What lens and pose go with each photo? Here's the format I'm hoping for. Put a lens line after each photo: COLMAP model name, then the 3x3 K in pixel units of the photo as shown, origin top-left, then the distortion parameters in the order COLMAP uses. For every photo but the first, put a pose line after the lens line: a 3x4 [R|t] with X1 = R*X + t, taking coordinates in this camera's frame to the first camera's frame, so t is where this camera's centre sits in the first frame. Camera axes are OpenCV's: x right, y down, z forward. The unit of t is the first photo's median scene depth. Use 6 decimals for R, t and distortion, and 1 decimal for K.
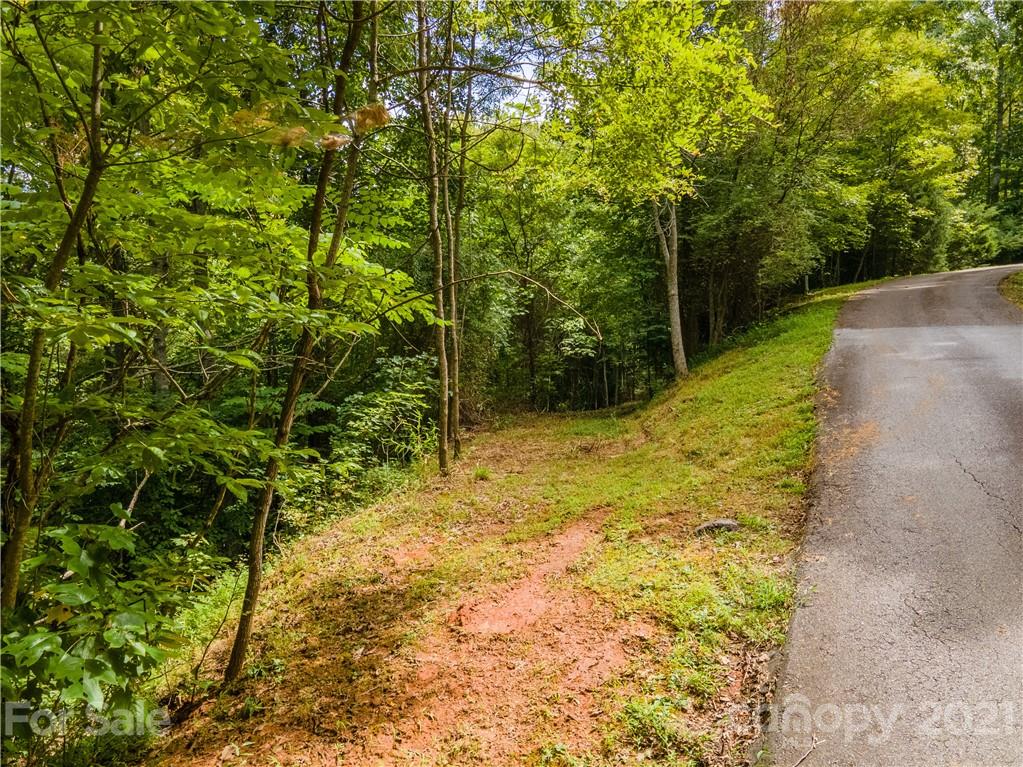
lens RADIAL K [[759.0, 0, 516.7], [0, 759.0, 379.9], [0, 0, 1]] dist [0.024214, 0.037280]
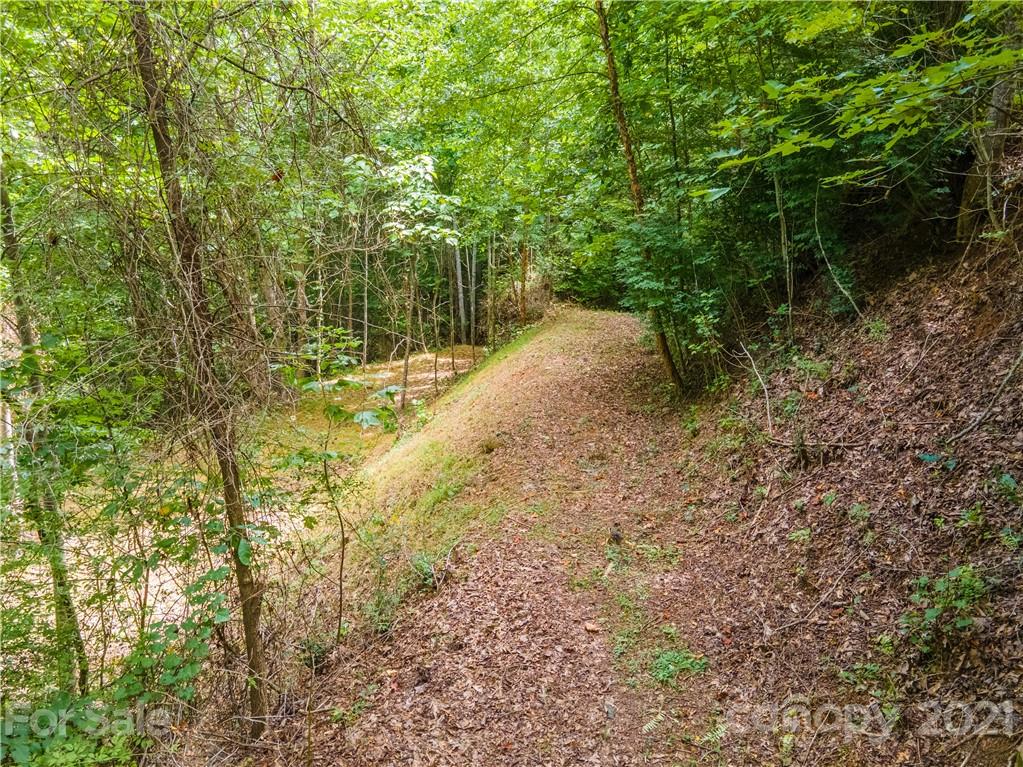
lens RADIAL K [[759.0, 0, 511.9], [0, 759.0, 383.5], [0, 0, 1]] dist [0.024214, 0.037280]
pose [[0.977247, -0.064354, 0.202108, 0.052424], [0.021219, 0.977744, 0.208726, -0.062259], [-0.211042, -0.199689, 0.956862, 0.783774]]
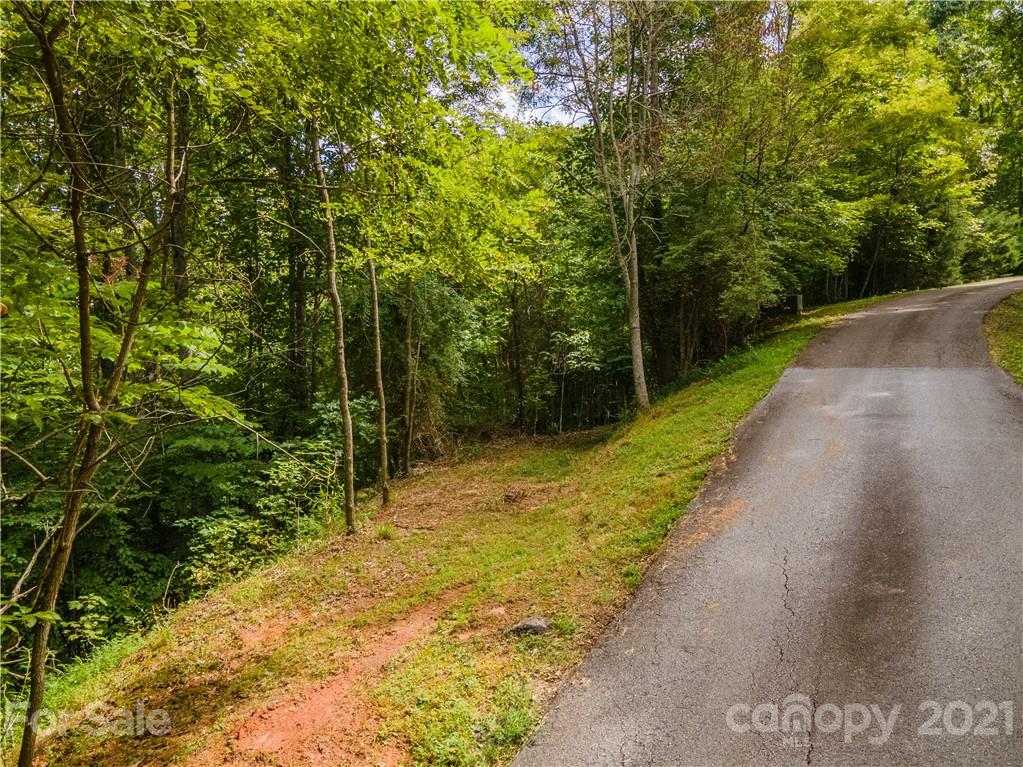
lens RADIAL K [[759.0, 0, 504.1], [0, 759.0, 386.5], [0, 0, 1]] dist [0.024214, 0.037280]
pose [[0.998482, -0.000435, -0.055083, 0.045534], [0.000697, 0.999989, 0.004738, -0.020213], [0.055080, -0.004769, 0.998471, 0.001003]]
